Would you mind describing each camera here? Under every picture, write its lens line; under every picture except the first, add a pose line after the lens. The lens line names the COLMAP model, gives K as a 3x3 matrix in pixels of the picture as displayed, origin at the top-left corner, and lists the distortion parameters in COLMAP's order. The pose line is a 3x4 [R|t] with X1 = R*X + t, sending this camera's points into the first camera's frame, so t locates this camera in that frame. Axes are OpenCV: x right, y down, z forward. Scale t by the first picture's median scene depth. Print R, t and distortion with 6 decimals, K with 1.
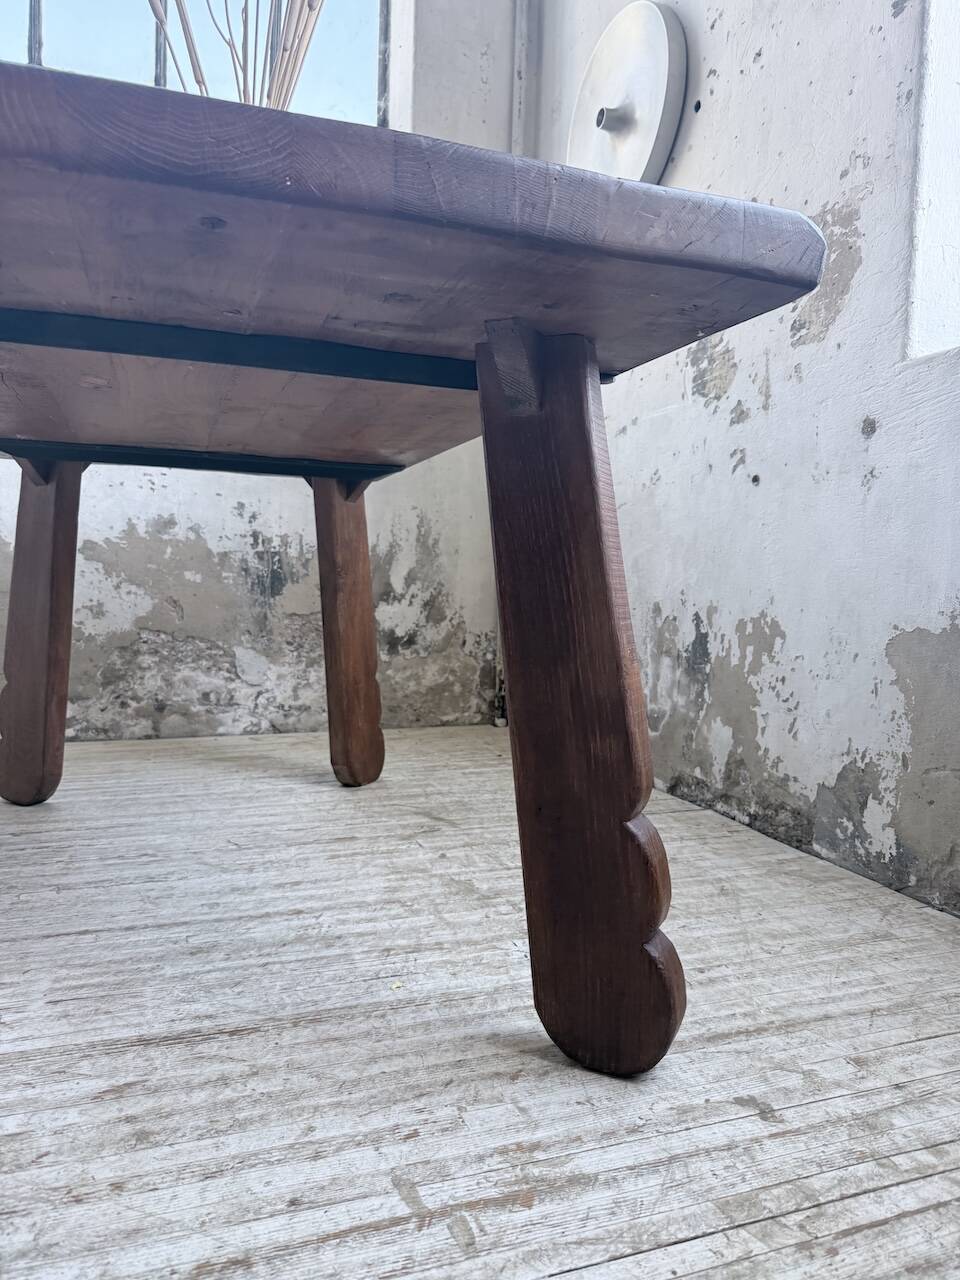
lens RADIAL K [[905.9, 0, 478.6], [0, 905.9, 639.4], [0, 0, 1]] dist [0.042422, -0.068784]
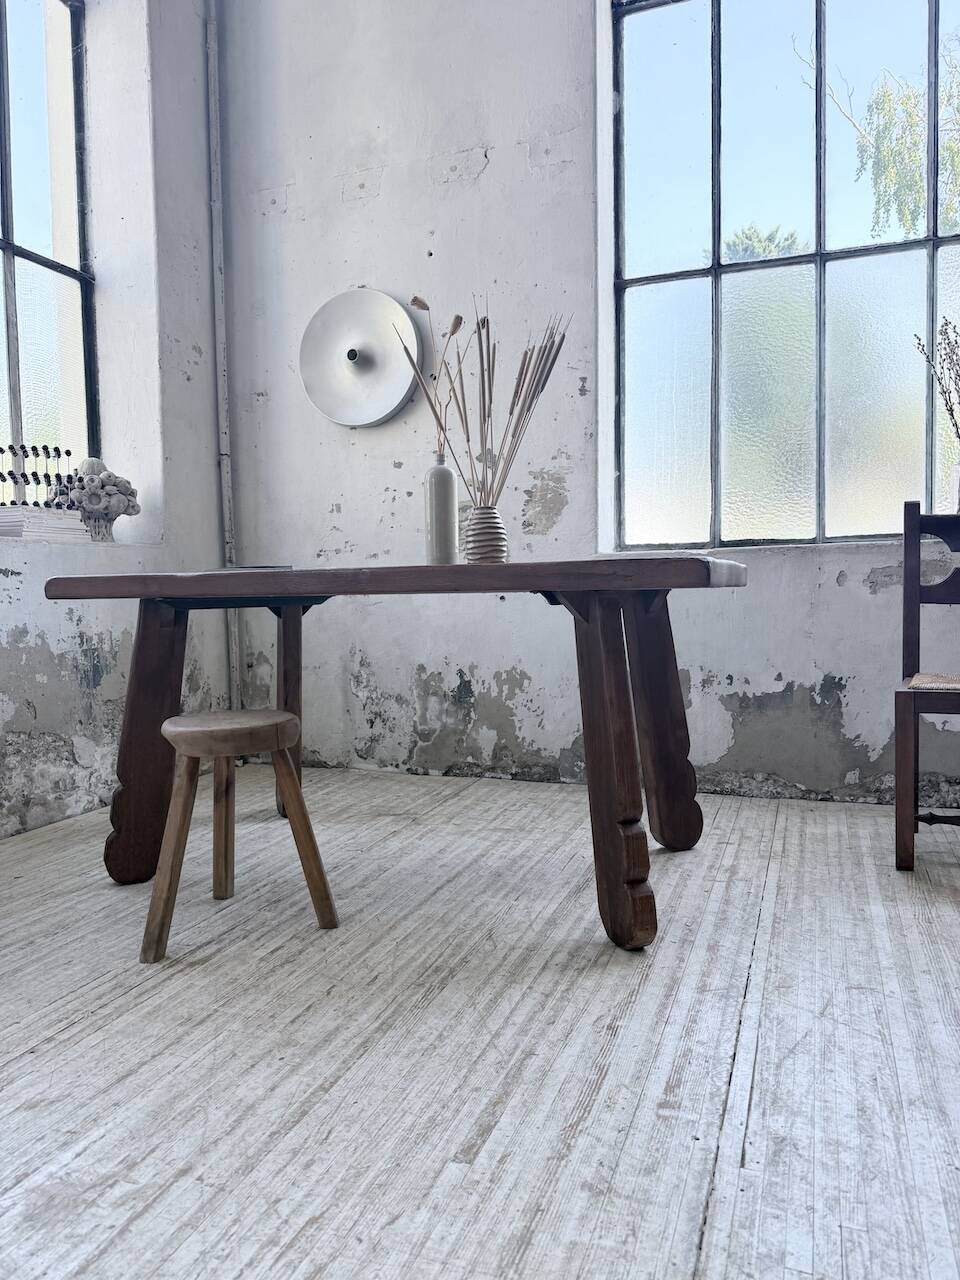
lens RADIAL K [[902.9, 0, 479.9], [0, 902.9, 638.6], [0, 0, 1]] dist [0.044856, -0.075086]
pose [[0.649255, -0.077514, 0.756611, -1.219506], [0.084757, 0.995971, 0.029305, -0.159440], [-0.755834, 0.045101, 0.653208, -0.190881]]
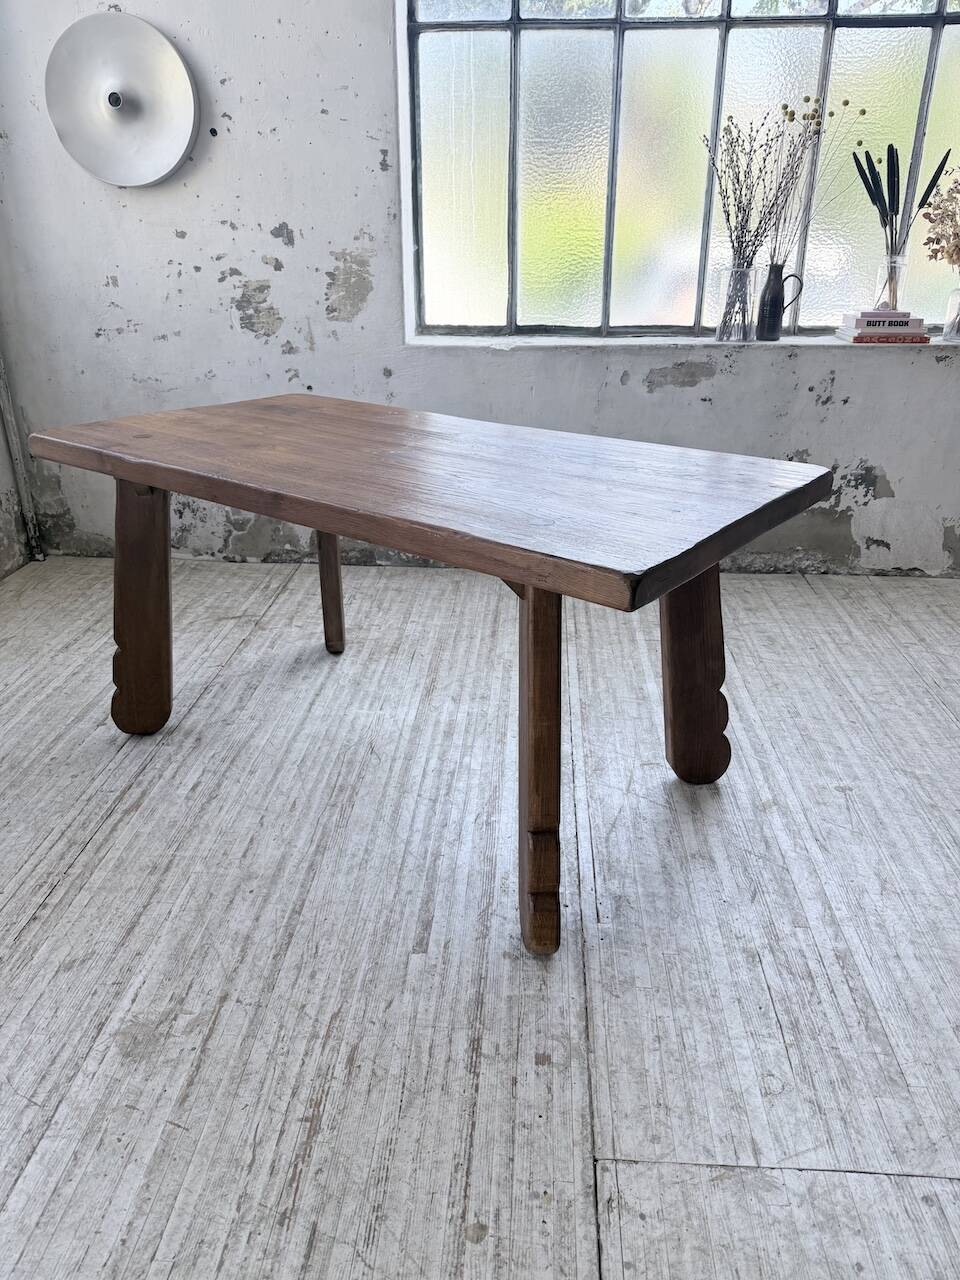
lens RADIAL K [[904.9, 0, 472.4], [0, 904.9, 645.2], [0, 0, 1]] dist [0.052656, -0.093295]
pose [[0.413843, -0.393724, 0.820802, -1.399339], [0.073443, 0.913136, 0.400985, -0.446709], [-0.907381, -0.105663, 0.406811, -0.138146]]
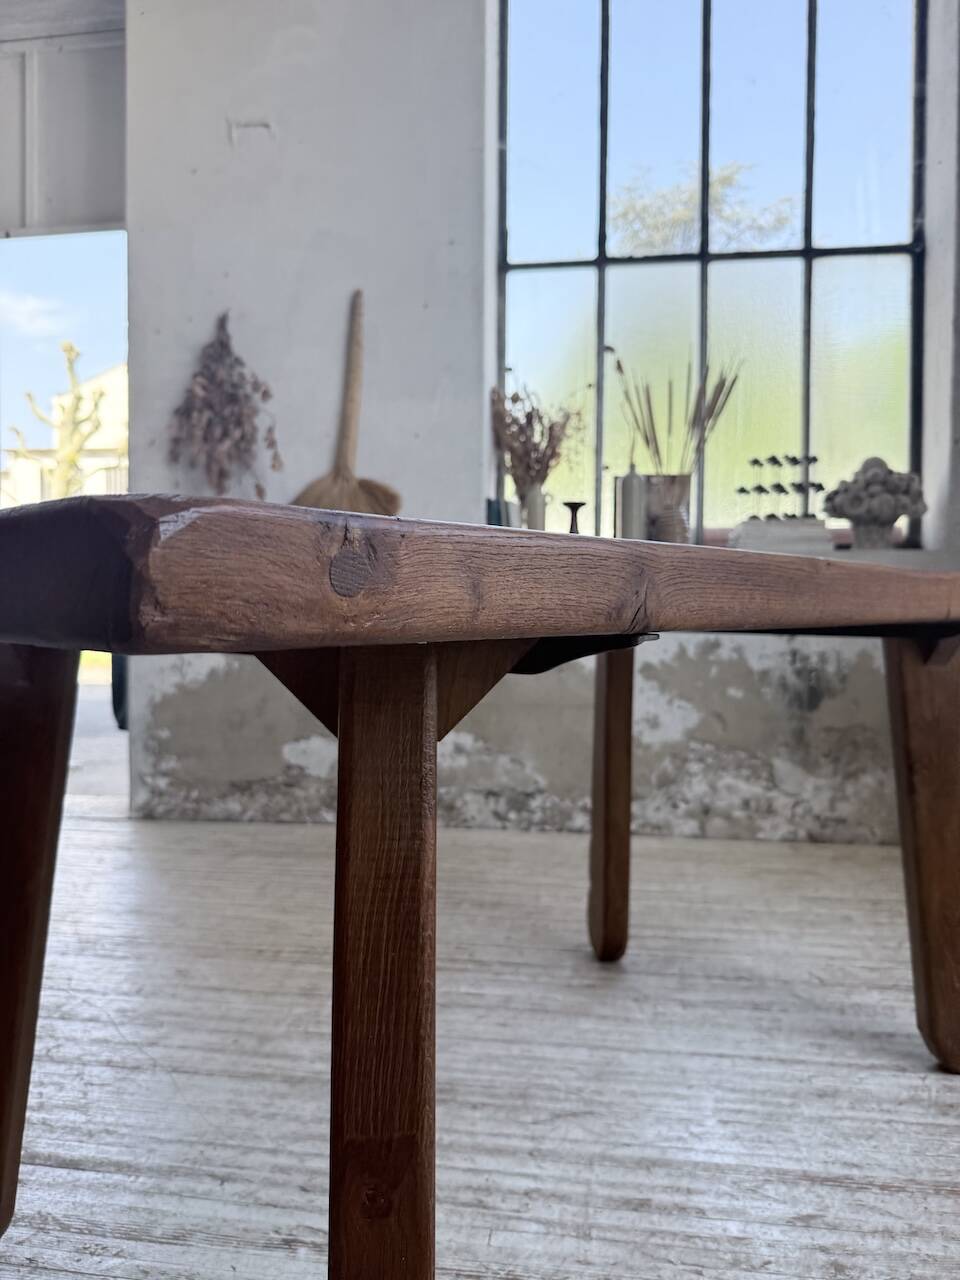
lens RADIAL K [[917.4, 0, 473.5], [0, 917.4, 640.3], [0, 0, 1]] dist [0.059113, -0.089335]
pose [[0.877488, -0.004971, -0.479574, -0.087856], [-0.013595, 0.999287, -0.035234, -0.135604], [0.479407, 0.037437, 0.876794, -0.200130]]
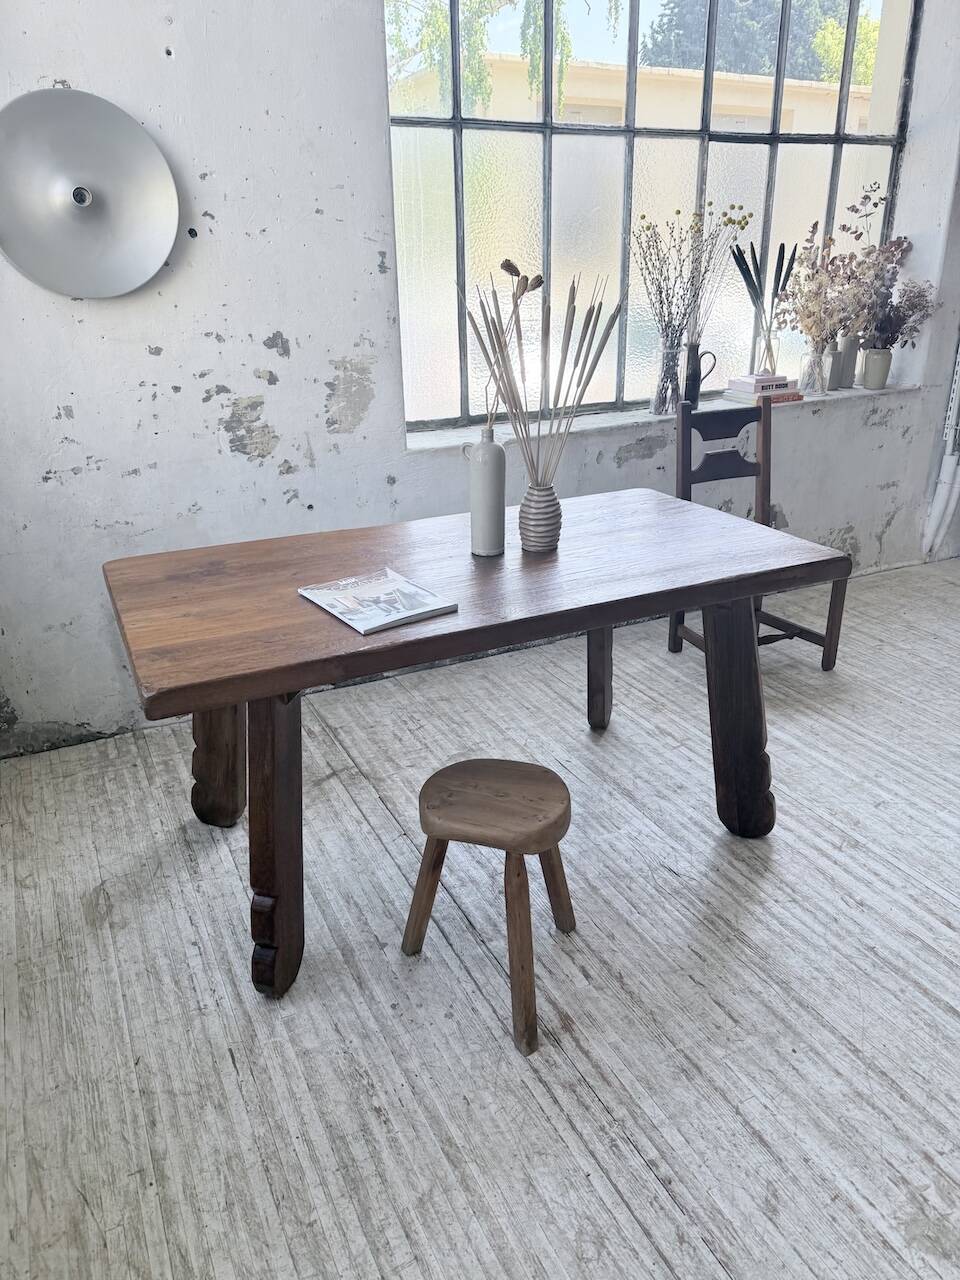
lens RADIAL K [[909.9, 0, 477.5], [0, 909.9, 643.5], [0, 0, 1]] dist [0.005662, -0.010974]
pose [[-0.106766, -0.407086, 0.907128, -1.462704], [0.083099, 0.905498, 0.416135, -0.663726], [-0.990805, 0.119810, -0.062848, 0.880260]]
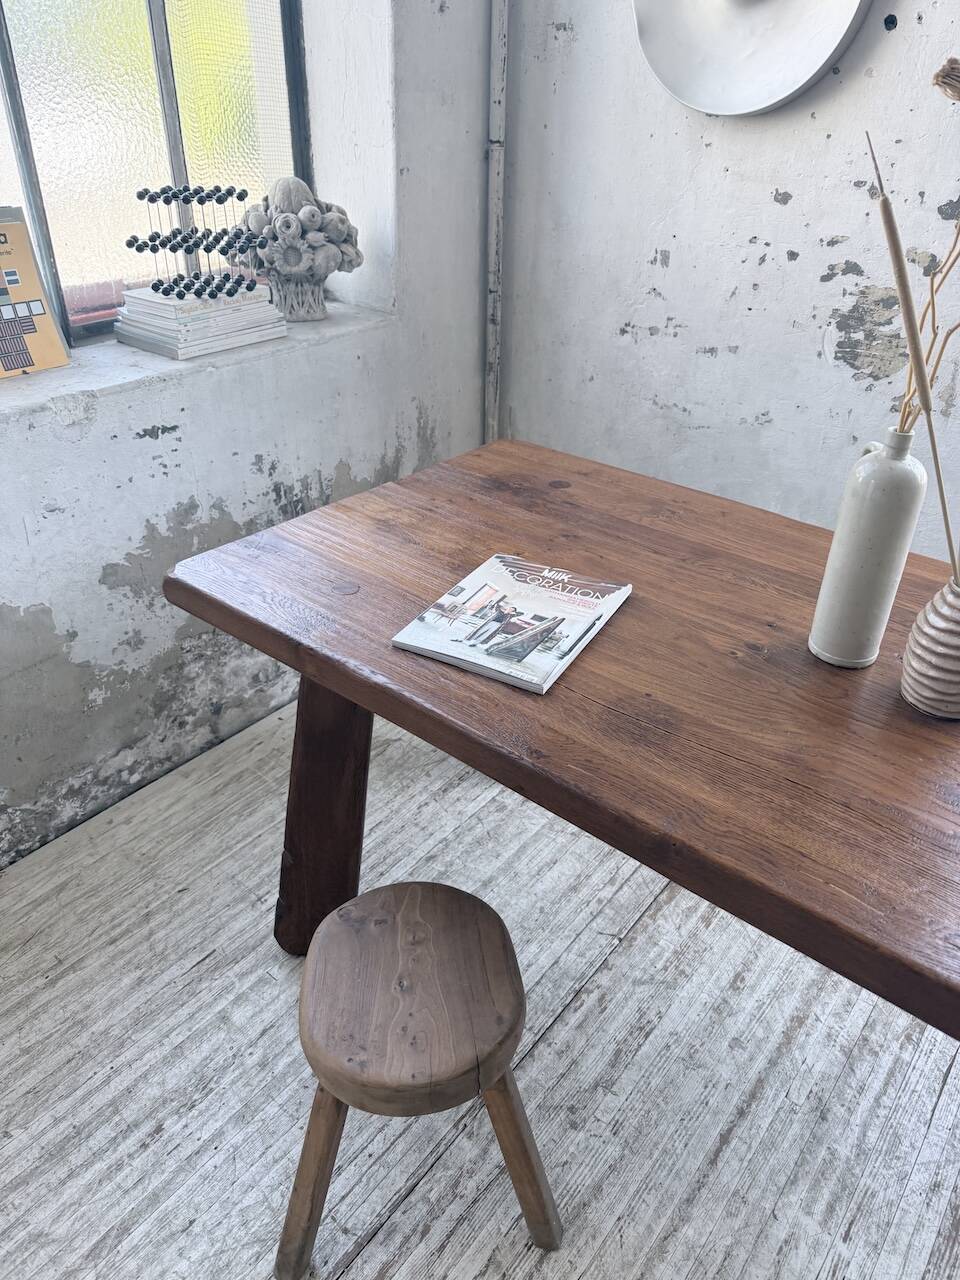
lens RADIAL K [[904.1, 0, 488.0], [0, 904.1, 628.7], [0, 0, 1]] dist [0.054455, -0.088612]
pose [[0.856357, -0.273680, 0.437895, -0.736356], [0.037058, 0.878387, 0.476512, -0.595992], [-0.515053, -0.391836, 0.762354, 0.367324]]
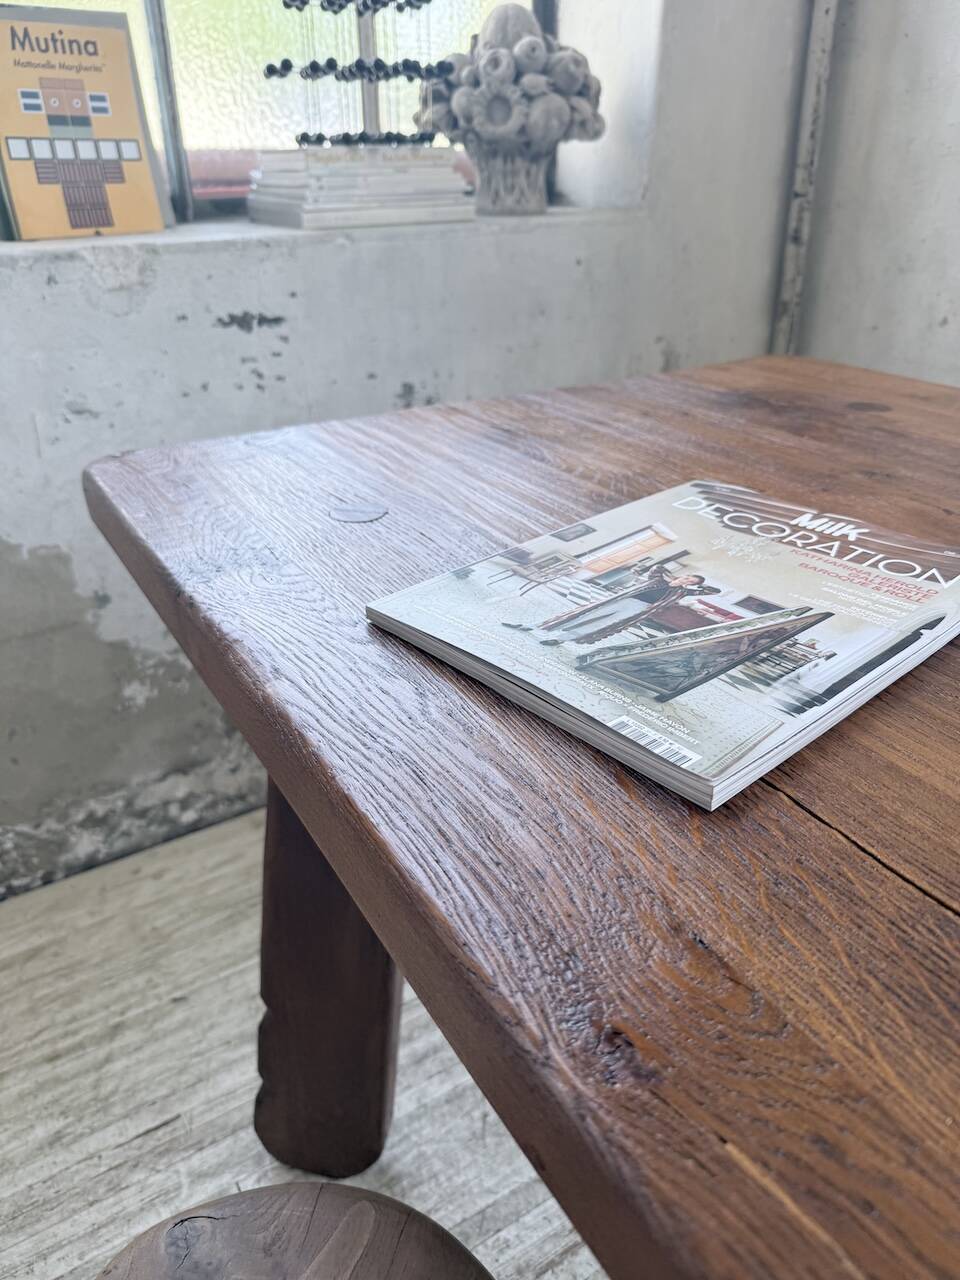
lens RADIAL K [[924.2, 0, 485.7], [0, 924.2, 639.4], [0, 0, 1]] dist [-0.012948, -0.005701]
pose [[0.977854, -0.127494, 0.165970, -0.504877], [0.049917, 0.912221, 0.406647, -0.359732], [-0.203246, -0.389357, 0.898383, 0.670697]]
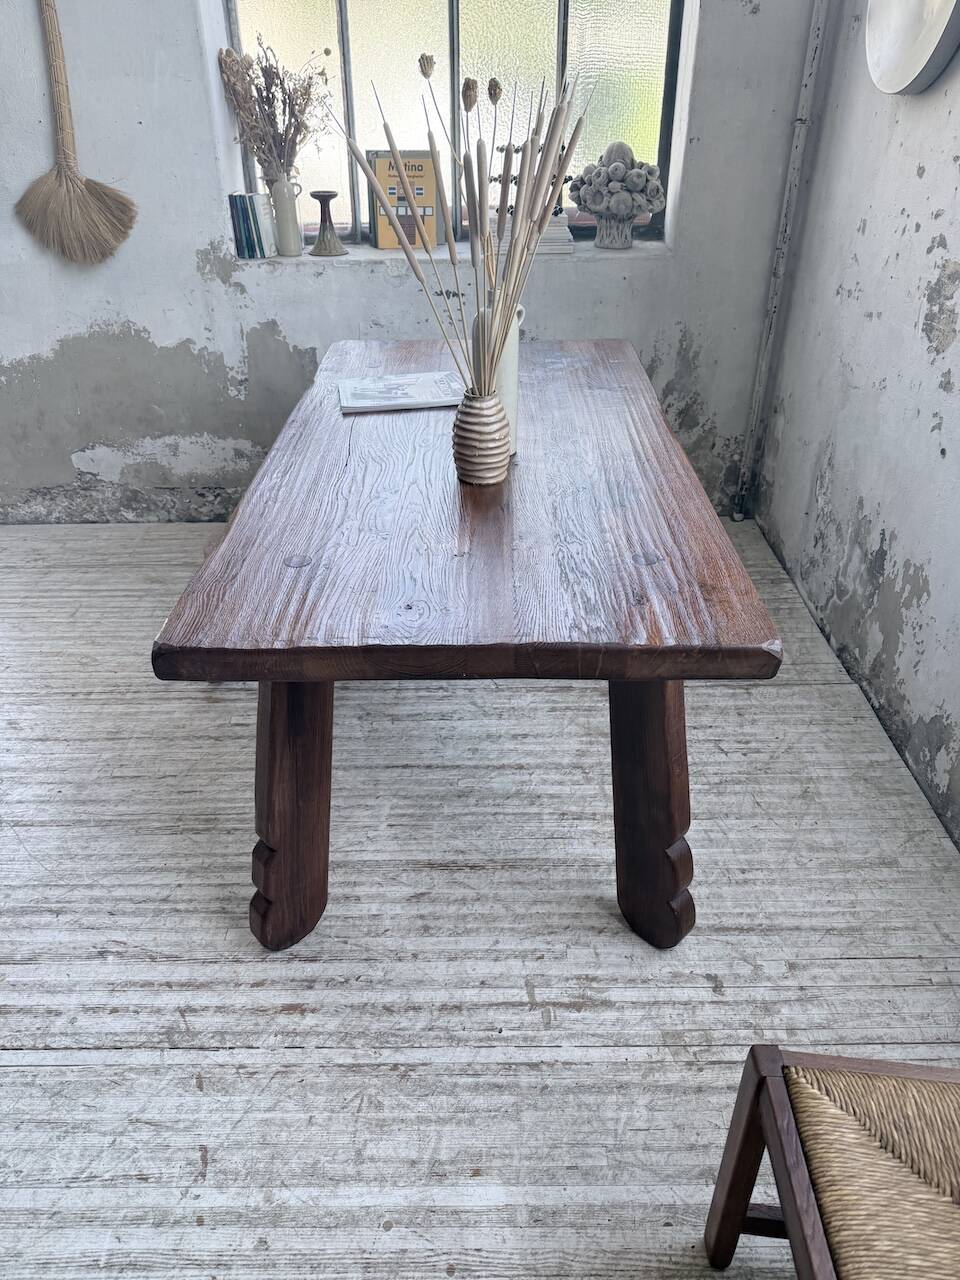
lens RADIAL K [[901.5, 0, 474.3], [0, 901.5, 643.3], [0, 0, 1]] dist [0.067097, -0.122466]
pose [[0.938535, 0.155536, -0.308158, 0.154172], [0.009626, 0.880592, 0.473777, -0.536385], [0.345051, -0.447622, 0.824969, -0.238463]]
